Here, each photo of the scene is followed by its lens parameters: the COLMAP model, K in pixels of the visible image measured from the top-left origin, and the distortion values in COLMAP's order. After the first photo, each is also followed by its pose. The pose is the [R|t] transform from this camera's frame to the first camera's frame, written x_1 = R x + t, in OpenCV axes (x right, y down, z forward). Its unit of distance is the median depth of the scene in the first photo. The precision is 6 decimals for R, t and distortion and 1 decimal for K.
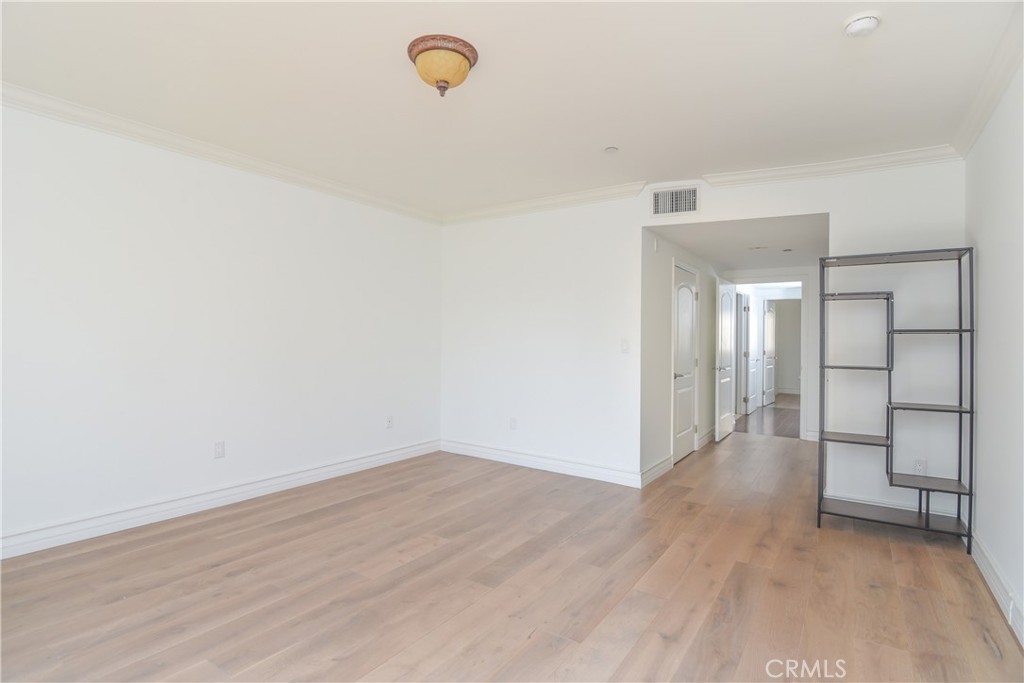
lens RADIAL K [[503.3, 0, 511.3], [0, 503.3, 341.0], [0, 0, 1]] dist [-0.018353, -0.000904]
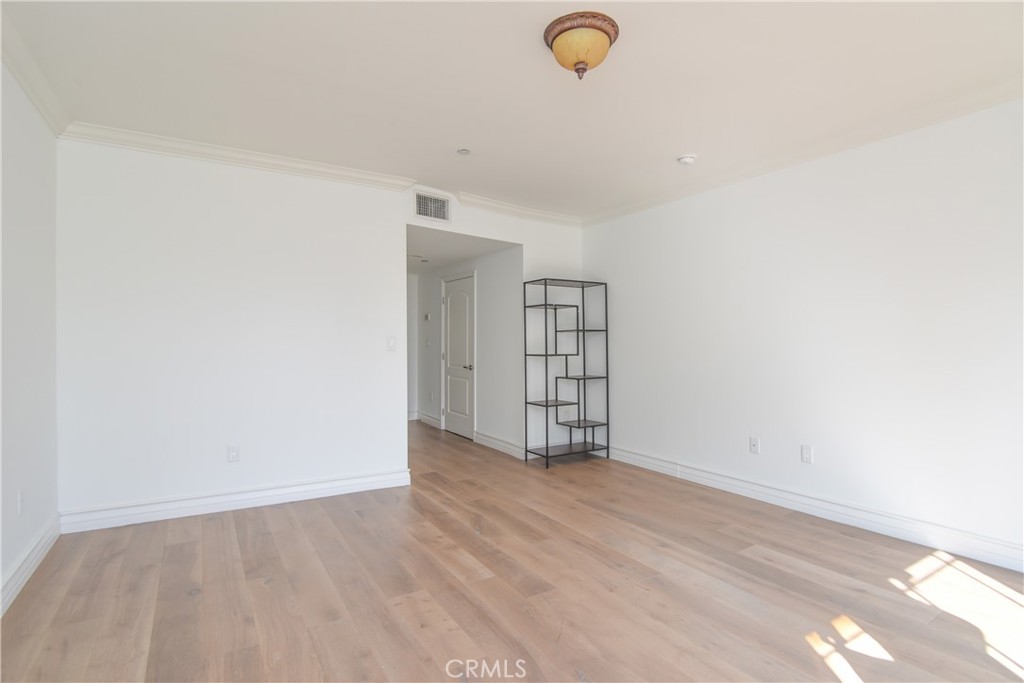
lens RADIAL K [[503.3, 0, 514.2], [0, 503.3, 341.9], [0, 0, 1]] dist [-0.018353, -0.000904]
pose [[0.404106, -0.013929, 0.914606, -0.795216], [0.006249, 0.999903, 0.012467, -0.005122], [-0.914691, 0.000678, 0.404153, 0.555044]]
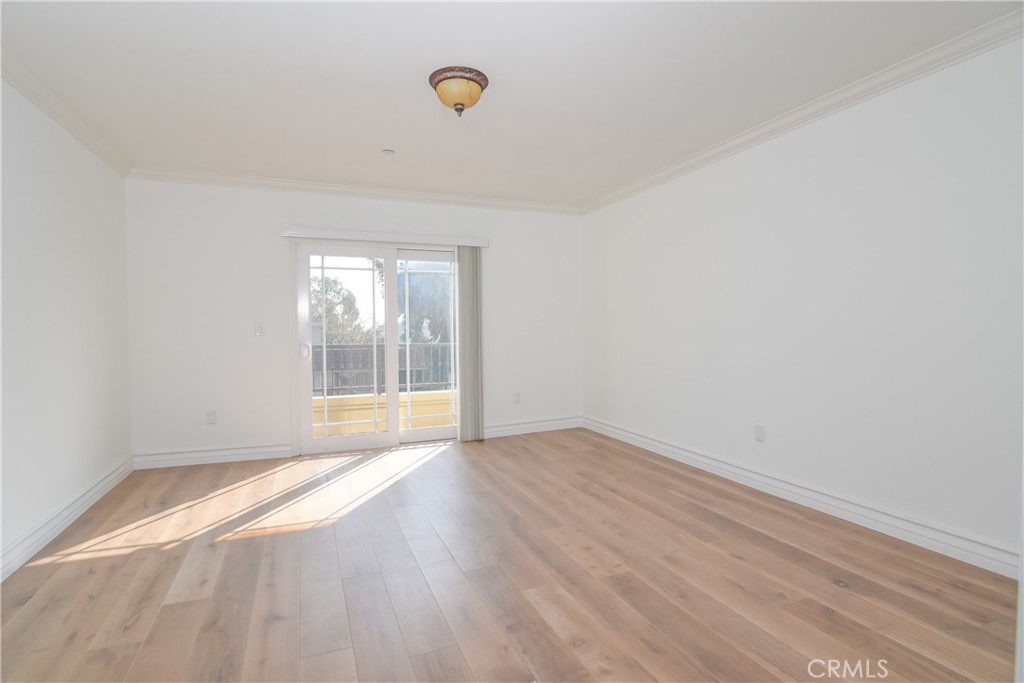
lens RADIAL K [[503.3, 0, 514.3], [0, 503.3, 337.8], [0, 0, 1]] dist [-0.018353, -0.000904]
pose [[-0.546918, 0.012770, -0.837089, 0.601894], [0.005415, 0.999917, 0.011716, 0.016325], [0.837169, 0.001875, -0.546942, 1.331973]]
